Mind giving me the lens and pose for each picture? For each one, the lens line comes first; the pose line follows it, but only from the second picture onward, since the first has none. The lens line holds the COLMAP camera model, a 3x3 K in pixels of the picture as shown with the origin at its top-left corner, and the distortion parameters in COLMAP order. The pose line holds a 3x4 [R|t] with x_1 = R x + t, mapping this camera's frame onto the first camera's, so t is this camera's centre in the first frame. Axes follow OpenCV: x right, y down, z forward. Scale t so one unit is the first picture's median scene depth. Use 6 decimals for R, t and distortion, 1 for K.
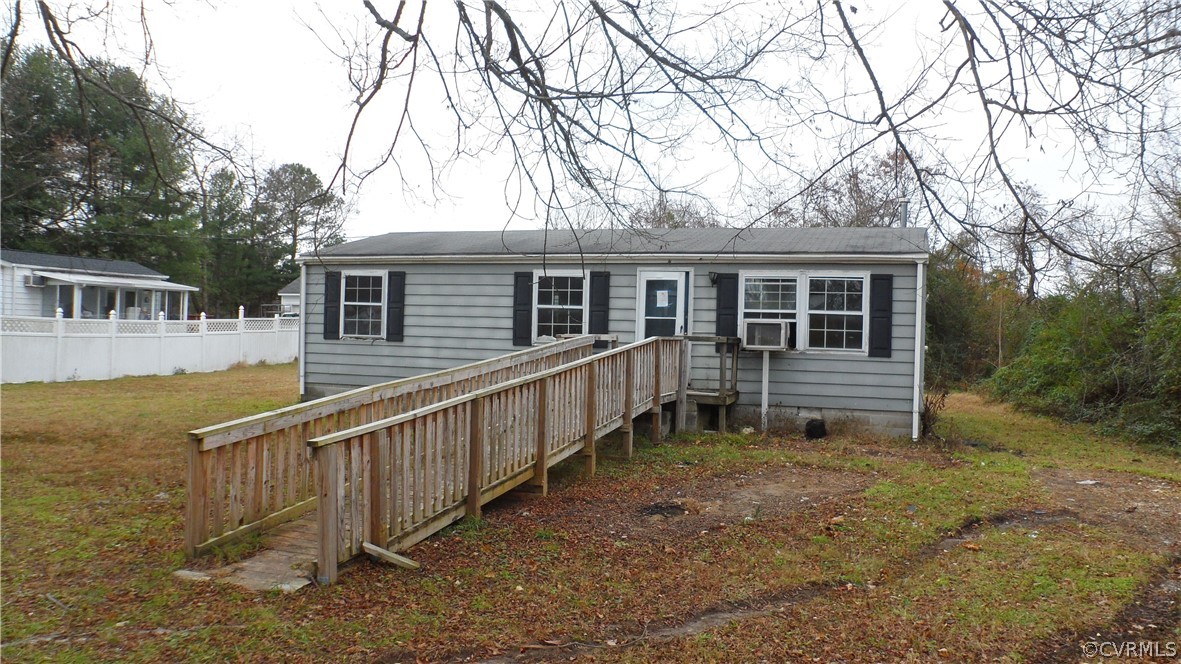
lens RADIAL K [[917.4, 0, 597.5], [0, 917.4, 334.1], [0, 0, 1]] dist [-0.111452, 0.033824]
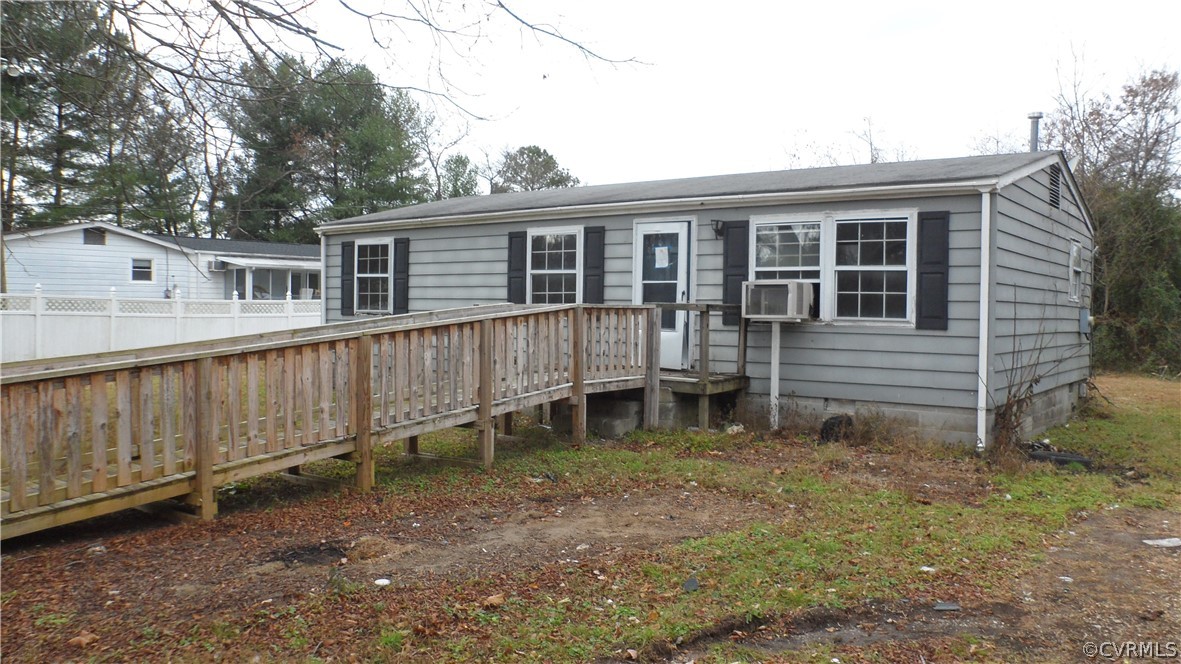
lens RADIAL K [[917.4, 0, 586.7], [0, 917.4, 332.6], [0, 0, 1]] dist [-0.111452, 0.033824]
pose [[0.947561, -0.006031, -0.319518, 0.258167], [0.012728, 0.999741, 0.018876, 0.010141], [0.319321, -0.021953, 0.947392, 0.231924]]
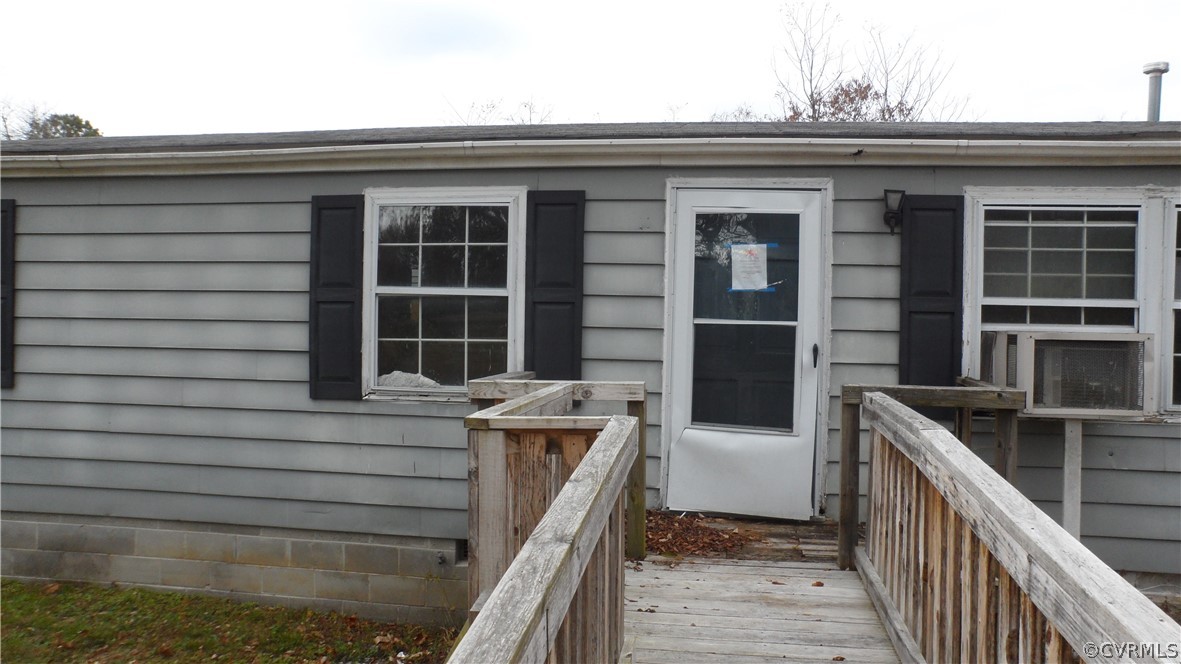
lens RADIAL K [[917.4, 0, 588.3], [0, 917.4, 352.3], [0, 0, 1]] dist [-0.111452, 0.033824]
pose [[0.985649, -0.016504, 0.167997, -0.045867], [0.009388, 0.999028, 0.043066, -0.021471], [-0.168545, -0.040871, 0.984846, 0.657231]]
